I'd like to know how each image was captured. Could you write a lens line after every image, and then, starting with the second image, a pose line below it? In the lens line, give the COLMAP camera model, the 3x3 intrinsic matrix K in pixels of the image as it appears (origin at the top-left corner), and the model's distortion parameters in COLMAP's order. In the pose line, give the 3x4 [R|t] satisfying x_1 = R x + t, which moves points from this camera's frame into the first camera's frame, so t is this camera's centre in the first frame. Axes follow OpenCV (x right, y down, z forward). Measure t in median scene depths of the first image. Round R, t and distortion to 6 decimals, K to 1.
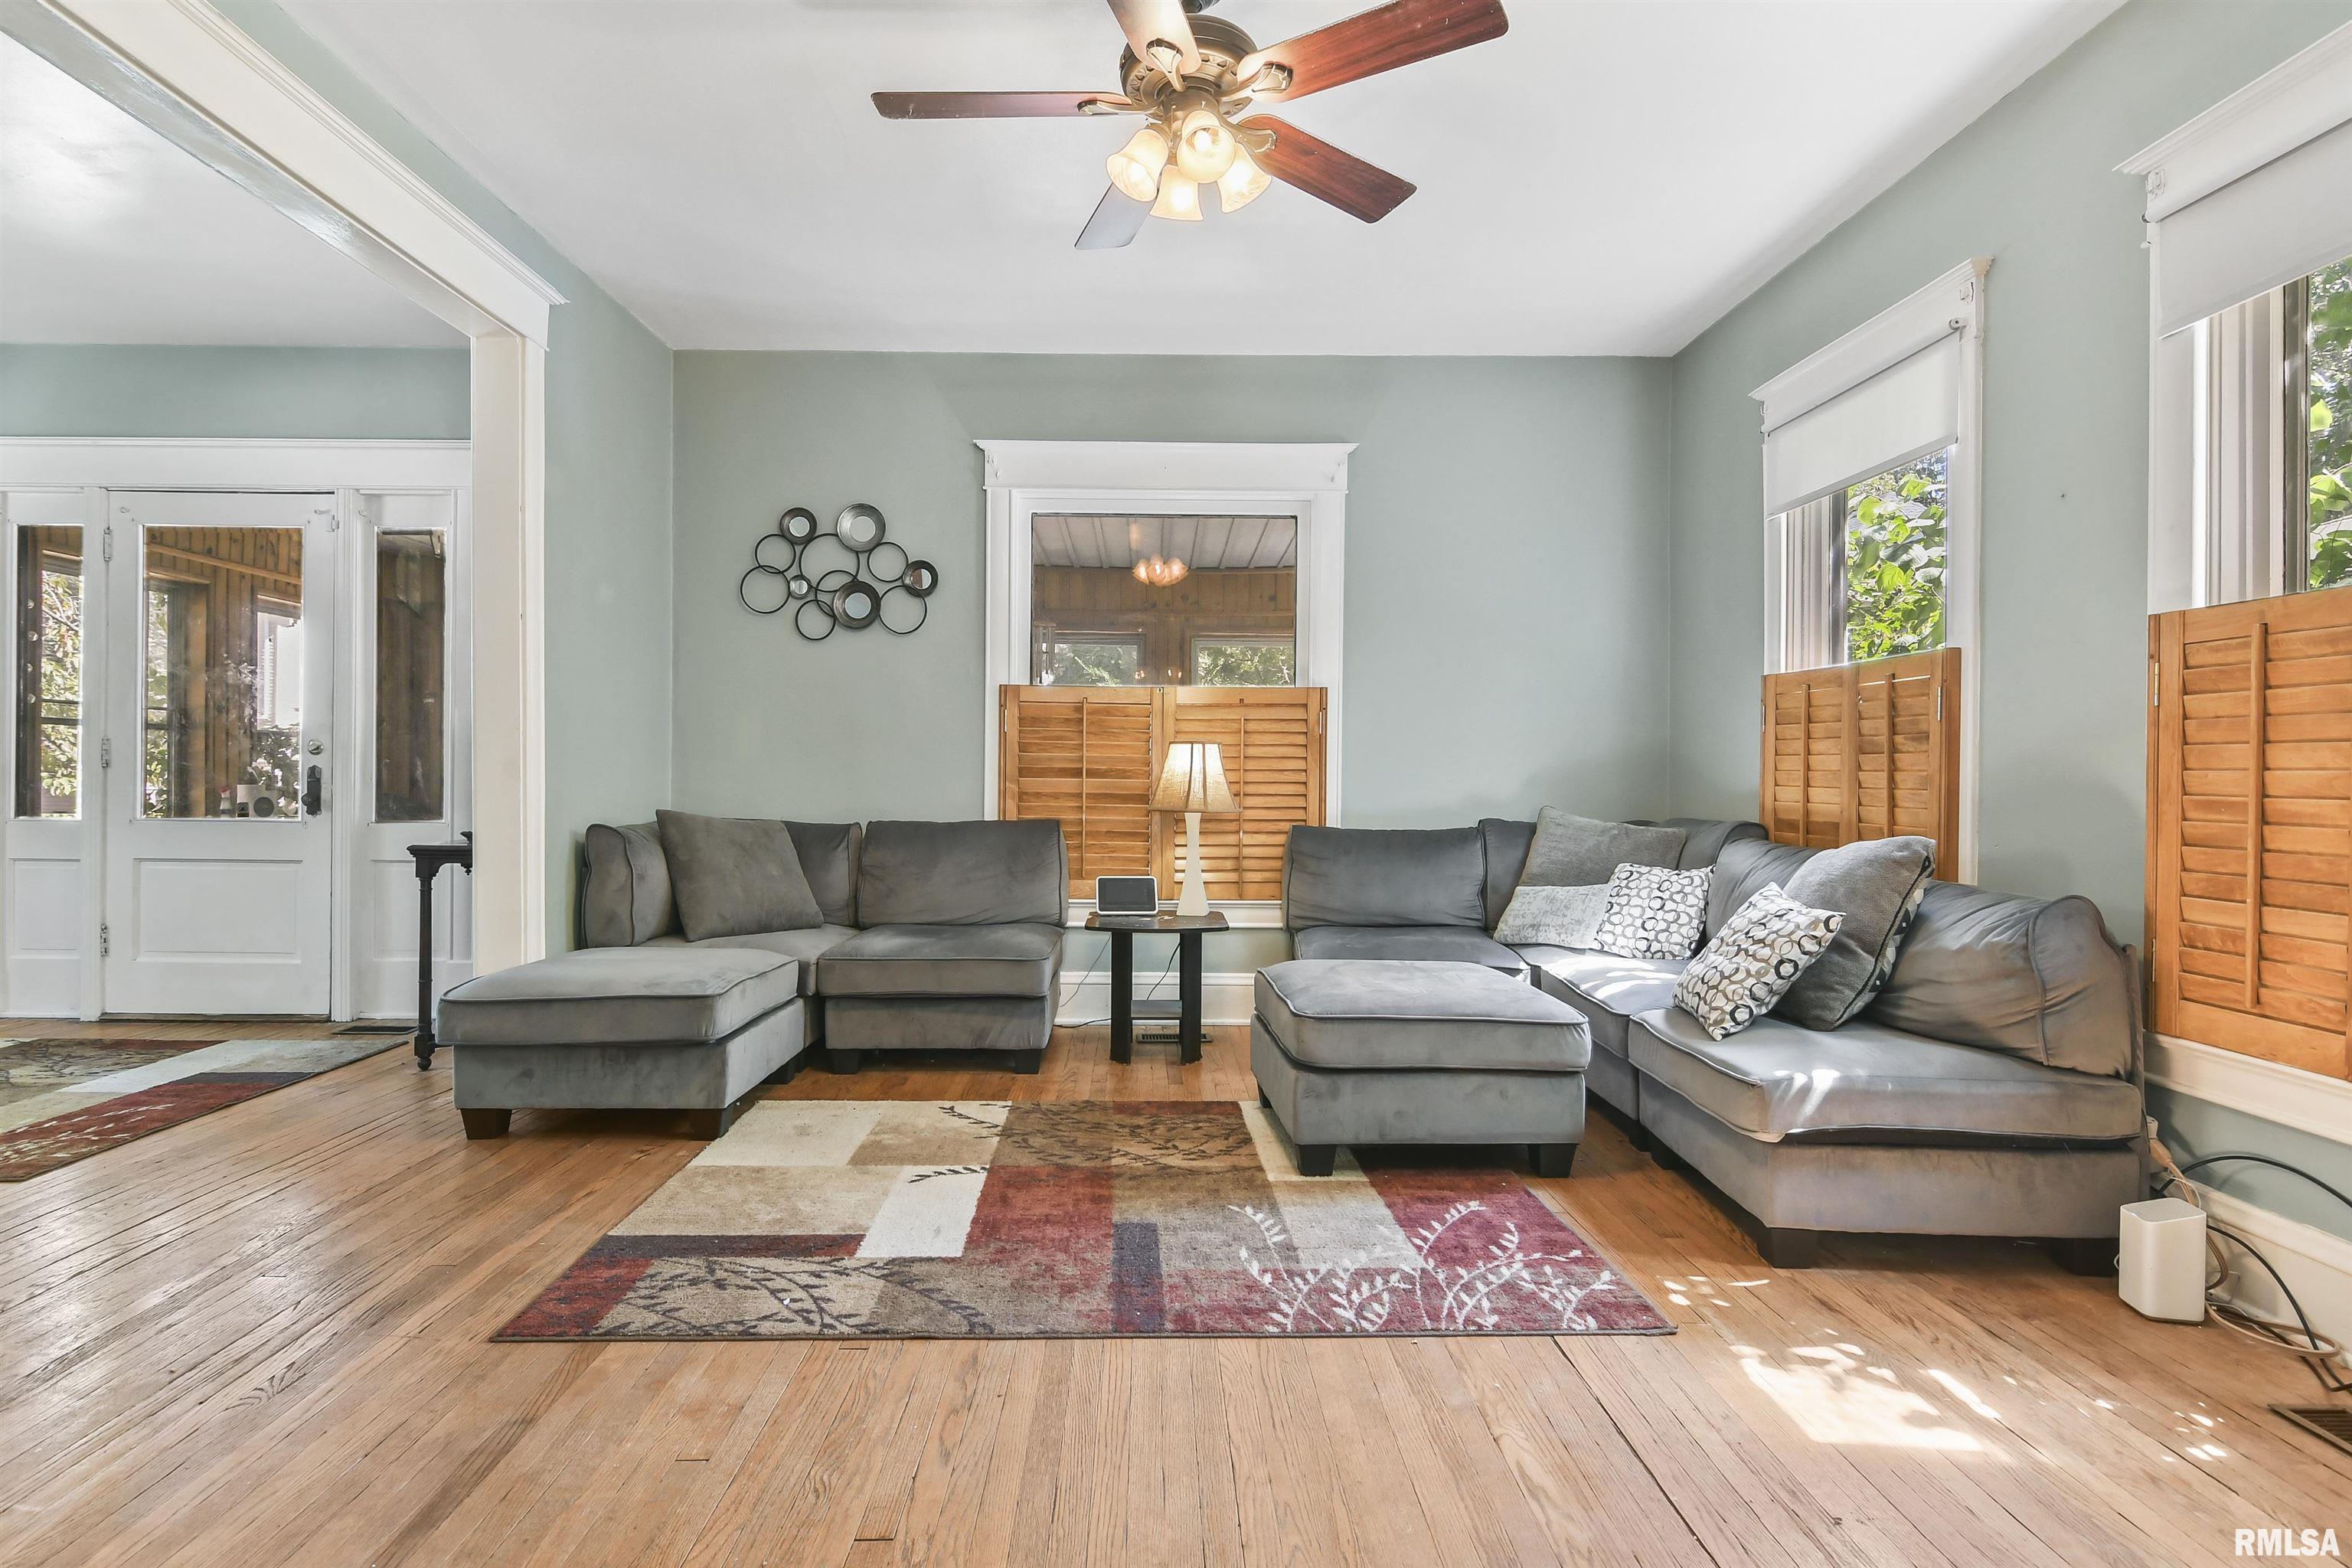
lens RADIAL K [[1108.2, 0, 1089.8], [0, 1108.2, 774.7], [0, 0, 1]] dist [0.001335, -0.000165]
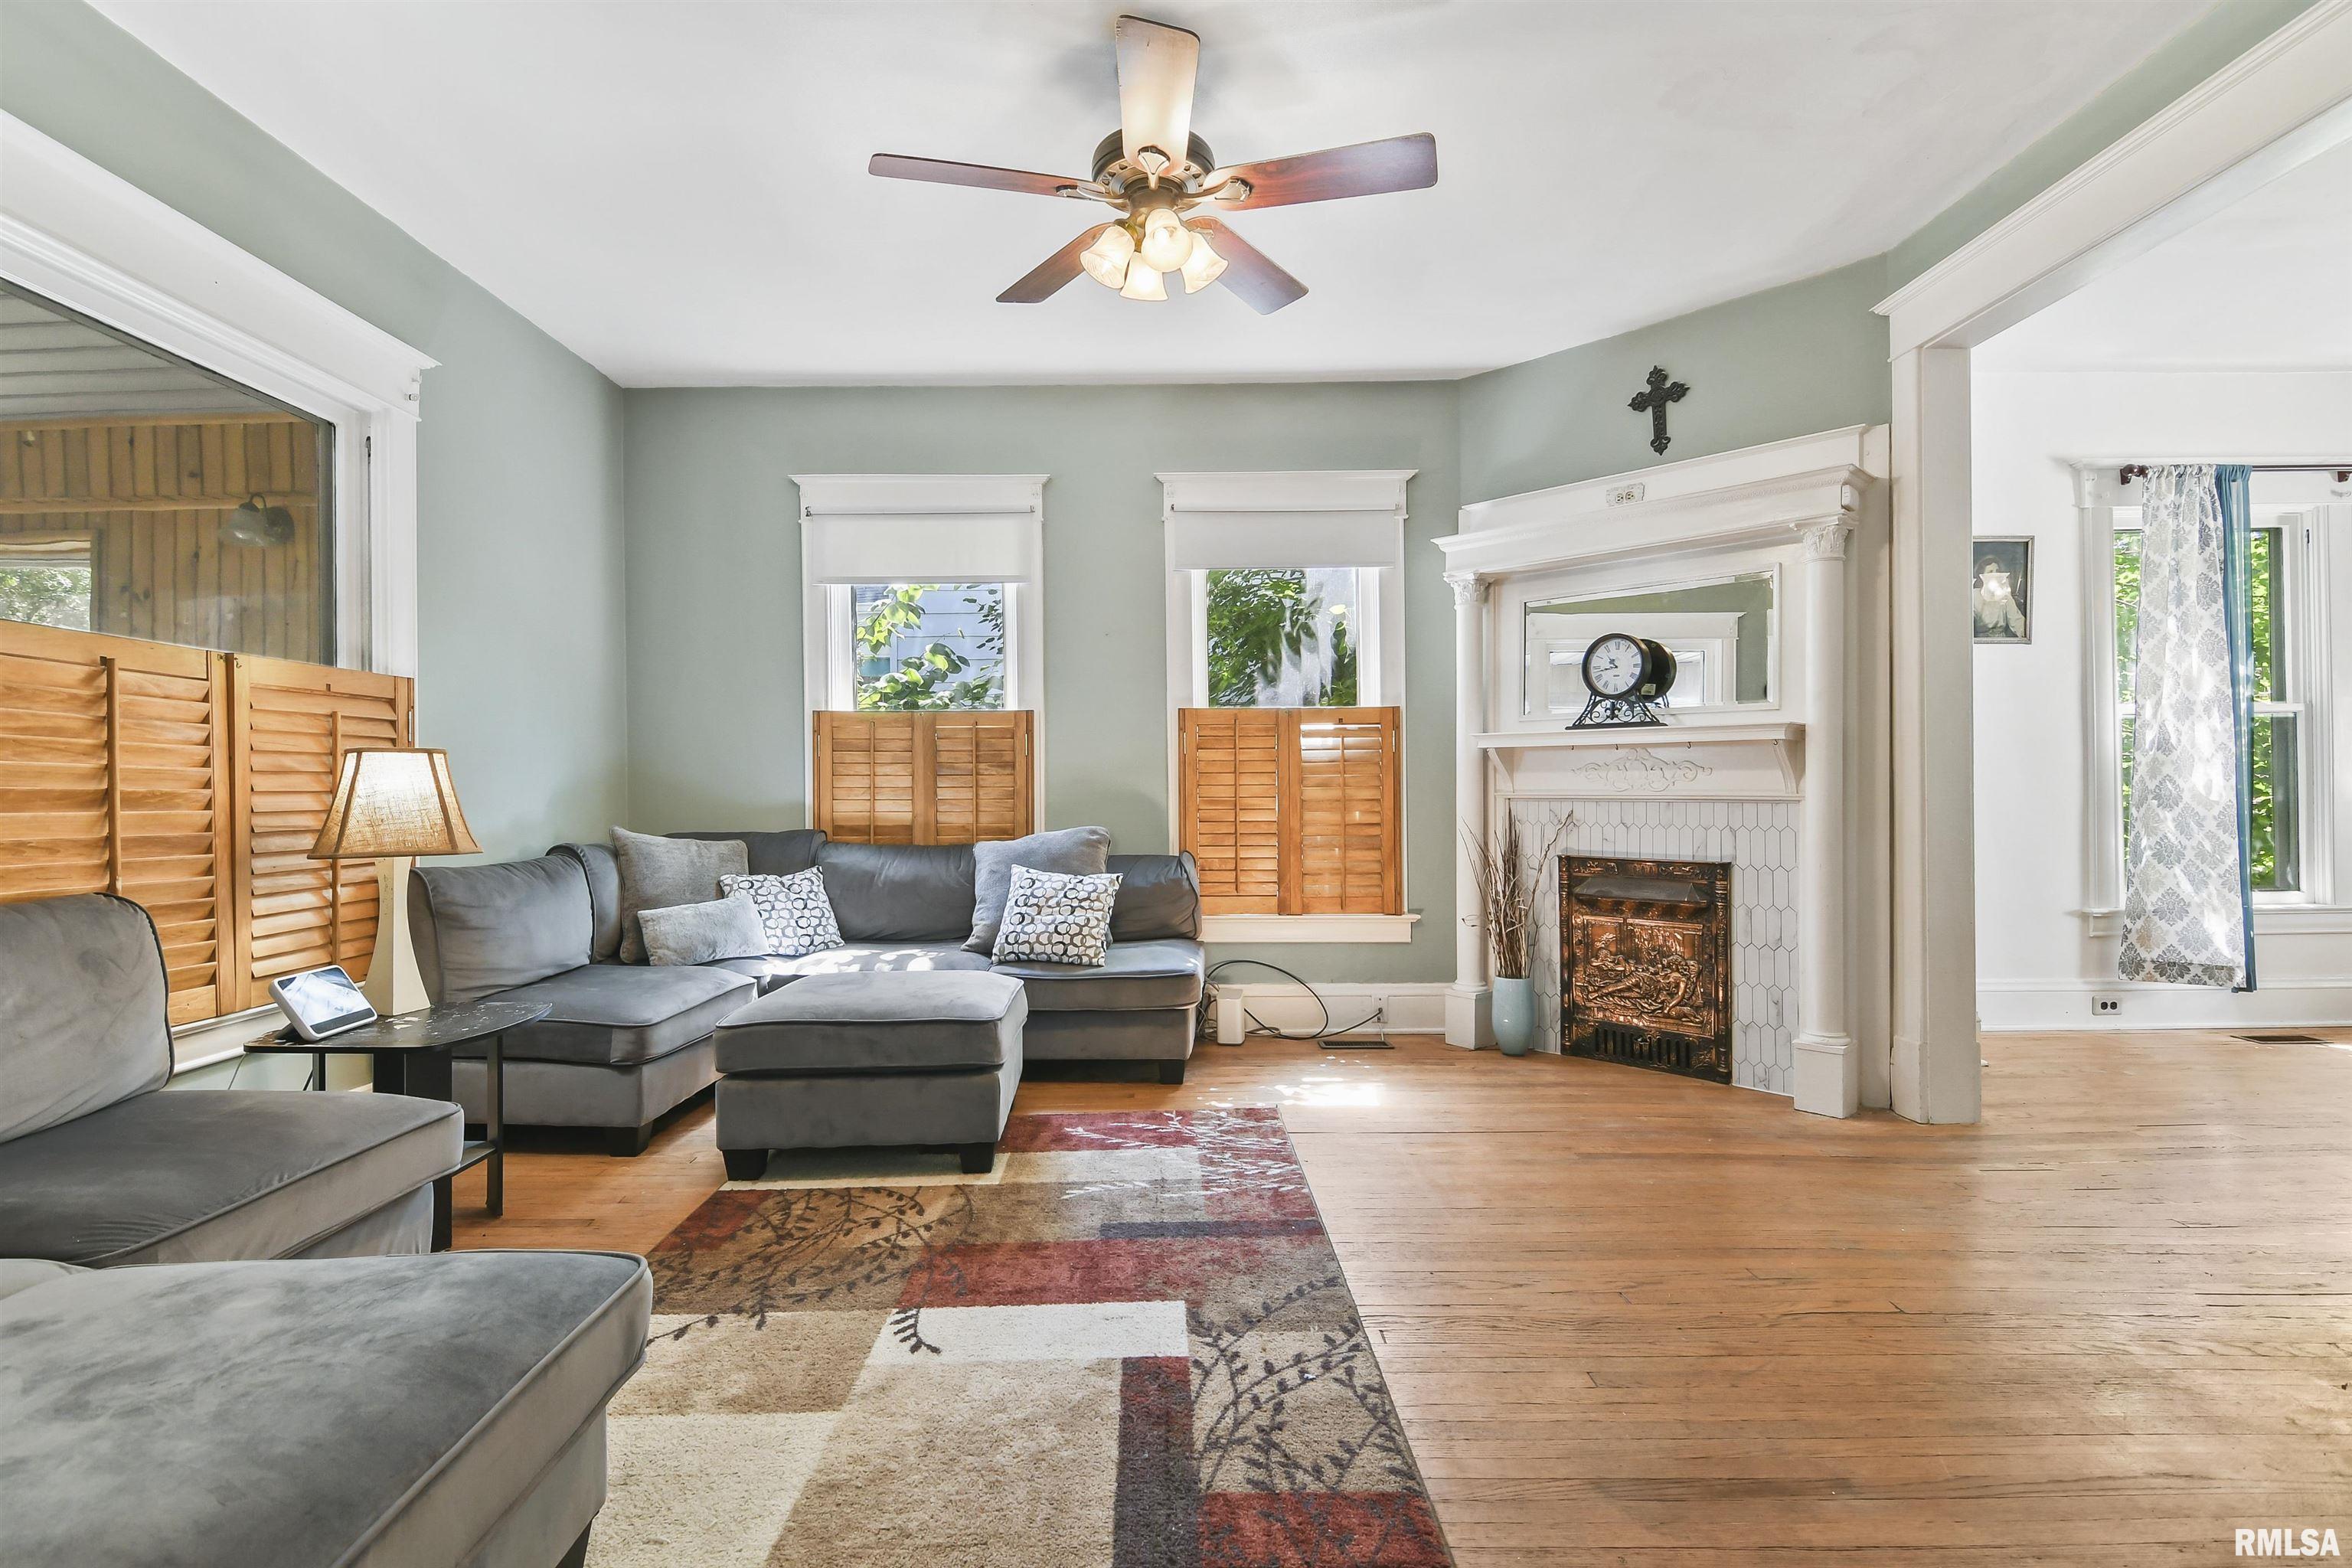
lens RADIAL K [[1139.1, 0, 1169.6], [0, 1139.1, 794.0], [0, 0, 1]] dist [0.005440, -0.000670]
pose [[0.003001, -0.012720, 0.999915, -1.038814], [0.006061, 0.999901, 0.012702, -0.016150], [-0.999977, 0.006023, 0.003078, 0.952082]]
